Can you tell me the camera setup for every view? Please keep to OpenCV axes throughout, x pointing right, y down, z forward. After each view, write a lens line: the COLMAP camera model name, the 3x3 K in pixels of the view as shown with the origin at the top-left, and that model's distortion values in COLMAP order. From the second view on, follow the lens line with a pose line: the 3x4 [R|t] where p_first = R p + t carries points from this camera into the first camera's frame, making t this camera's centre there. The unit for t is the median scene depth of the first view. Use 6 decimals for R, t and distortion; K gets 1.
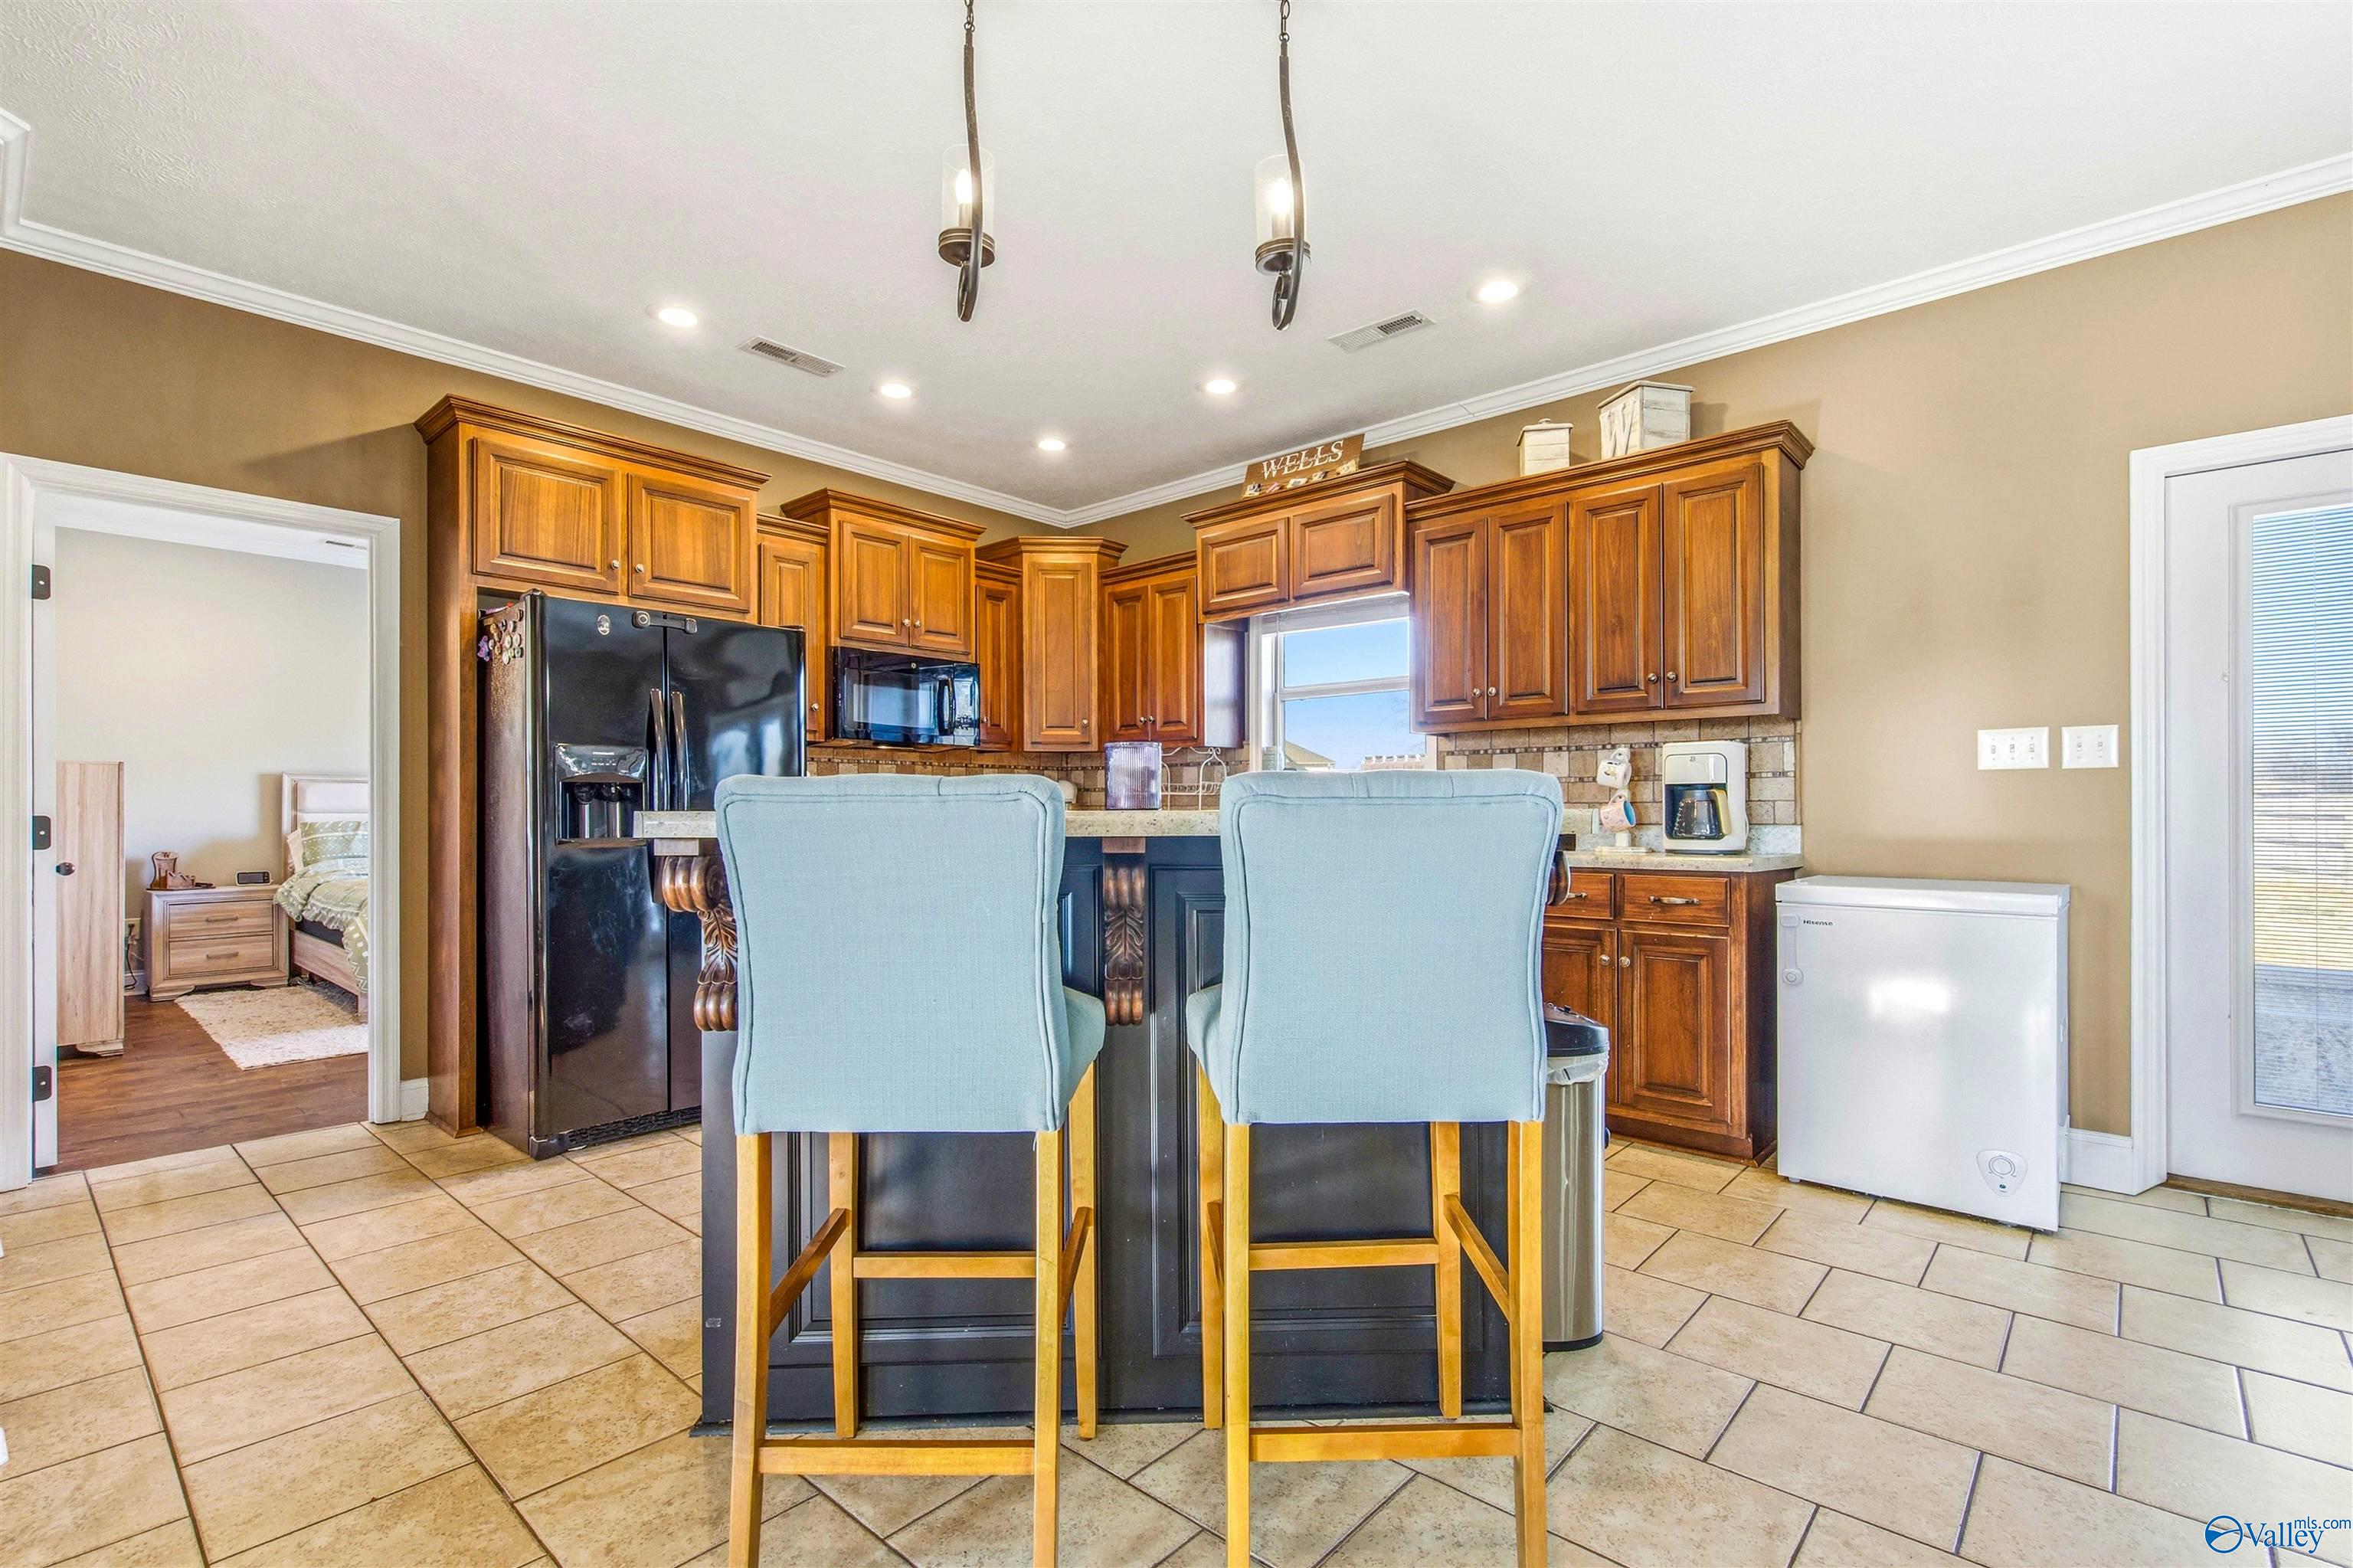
lens RADIAL K [[1073.8, 0, 1173.0], [0, 1073.8, 811.3], [0, 0, 1]] dist [0.002887, -0.000587]
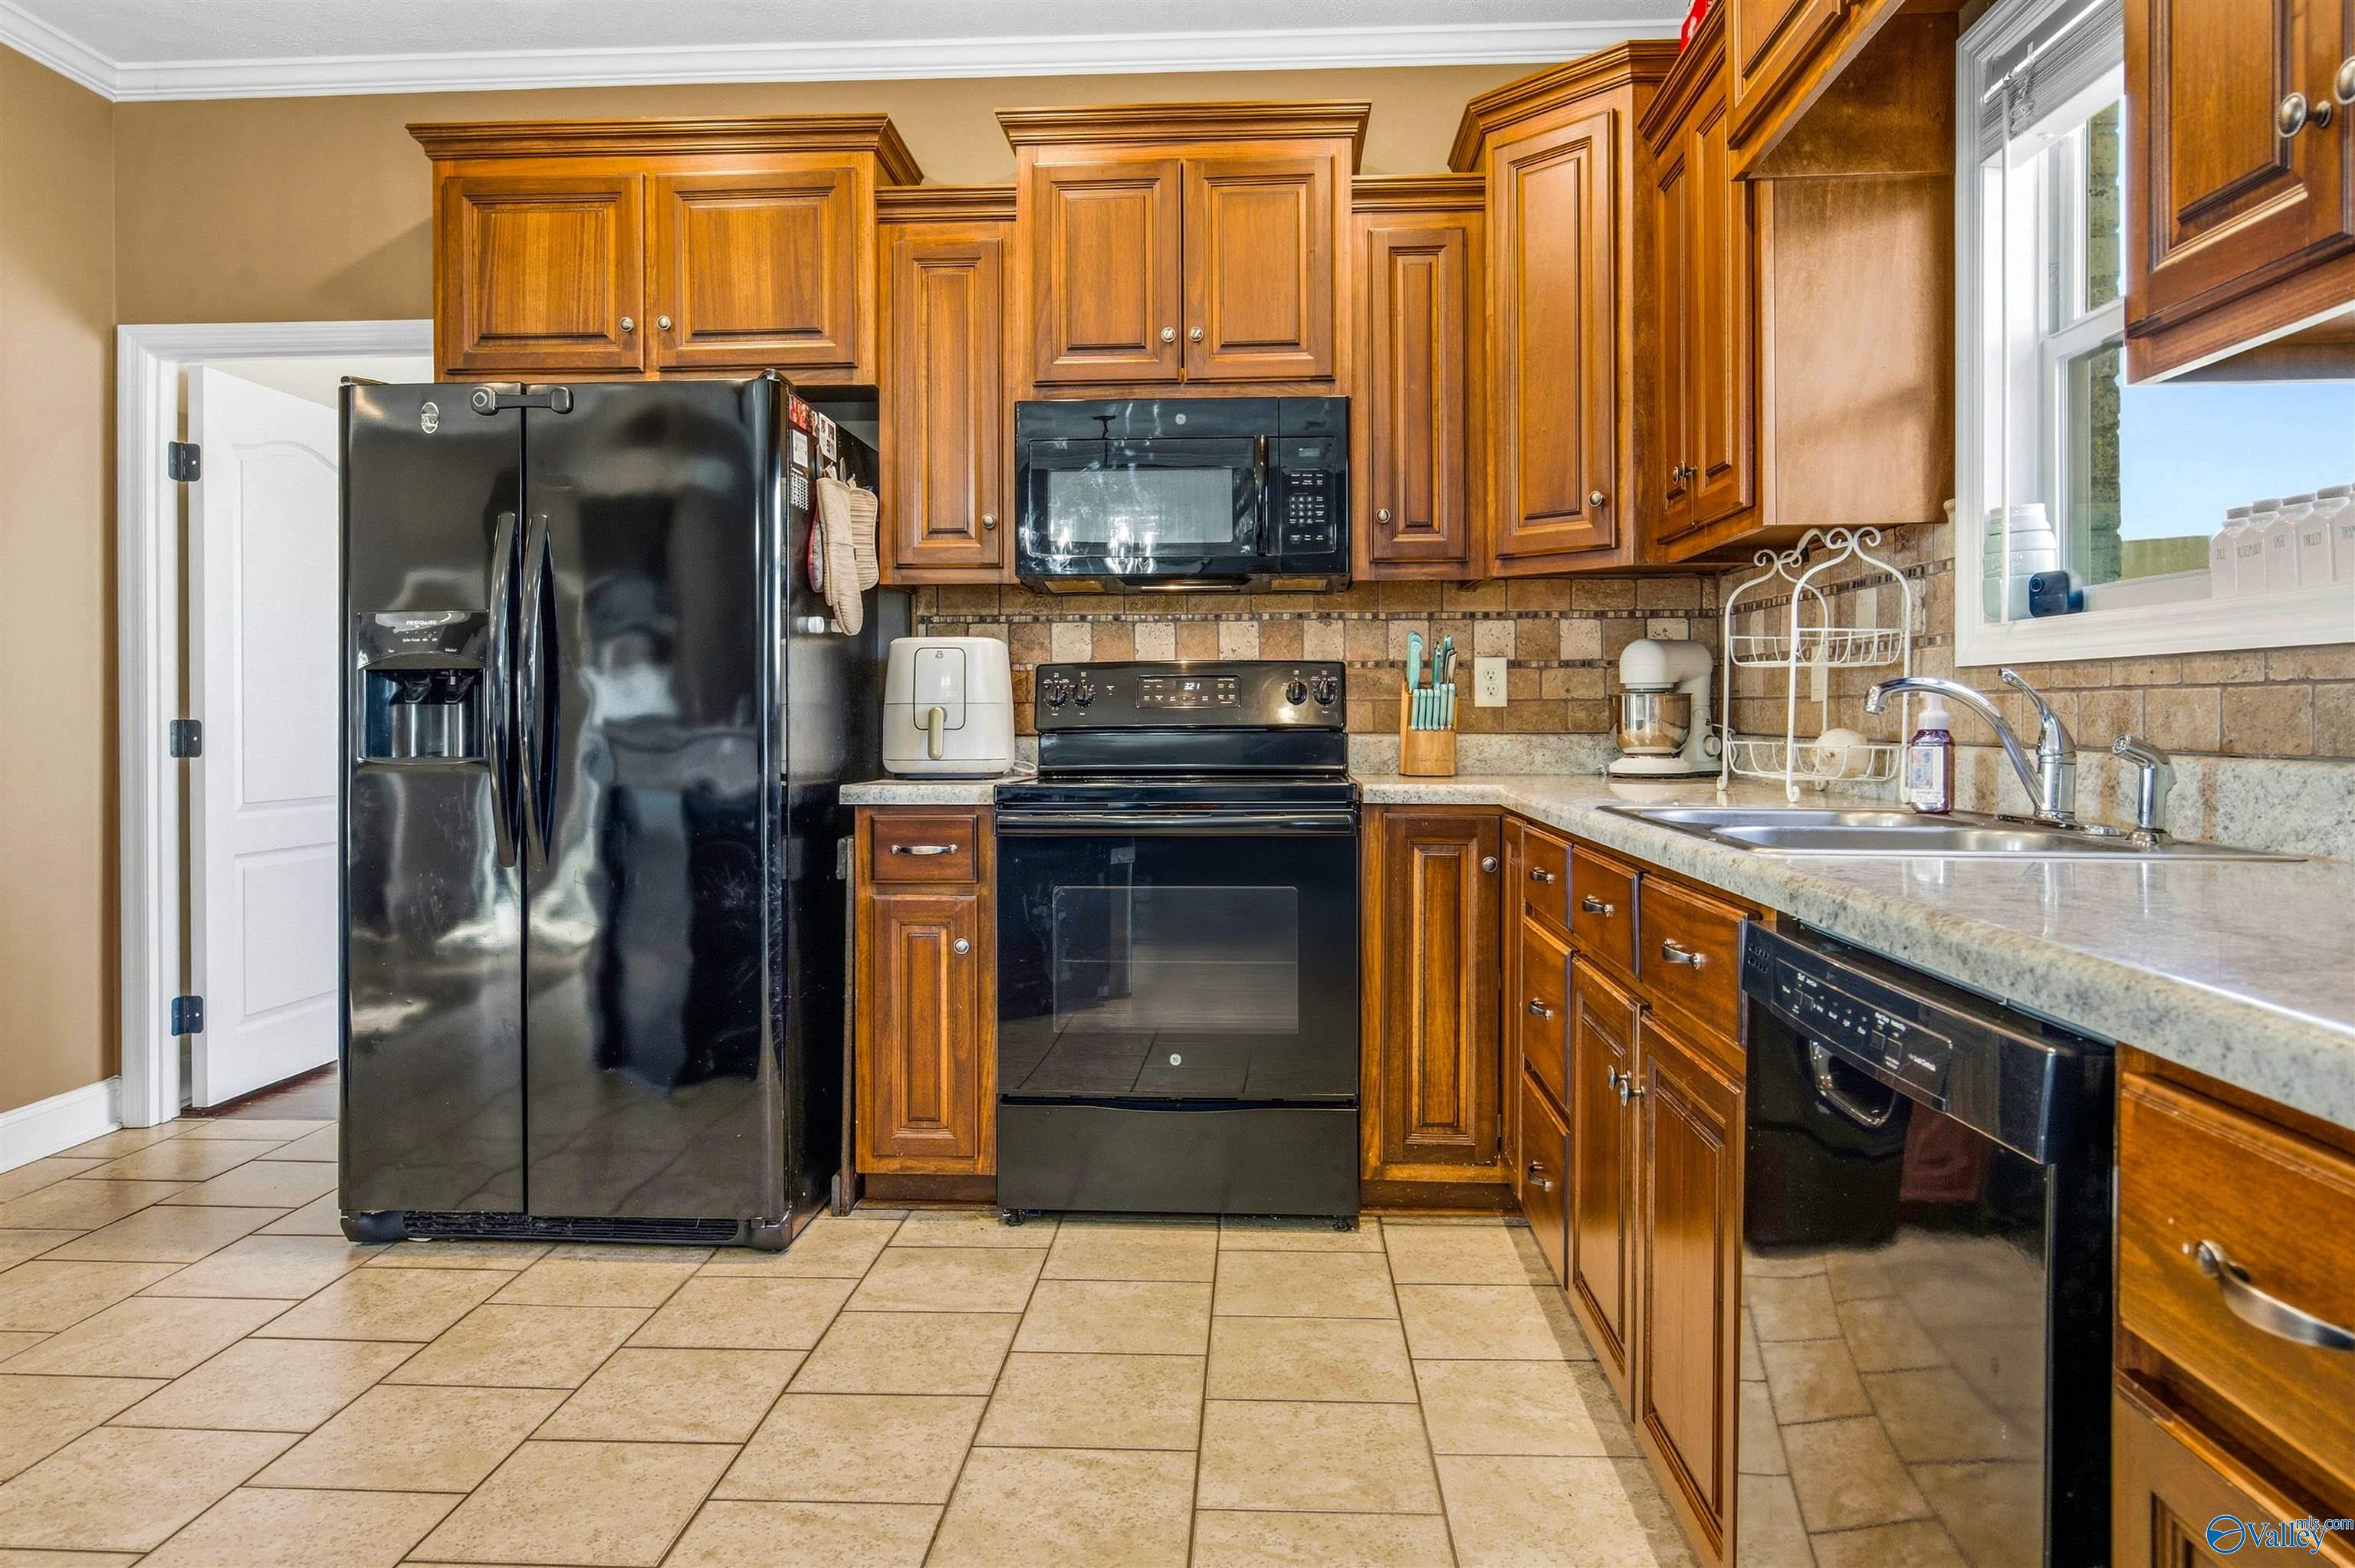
lens RADIAL K [[1545.2, 0, 1174.1], [0, 1545.2, 717.5], [0, 0, 1]] dist [-0.004563, -0.001228]
pose [[0.623718, 0.001546, -0.781648, 0.372295], [0.002922, 0.999986, 0.004310, -0.000913], [0.781644, -0.004973, 0.623705, 0.649705]]
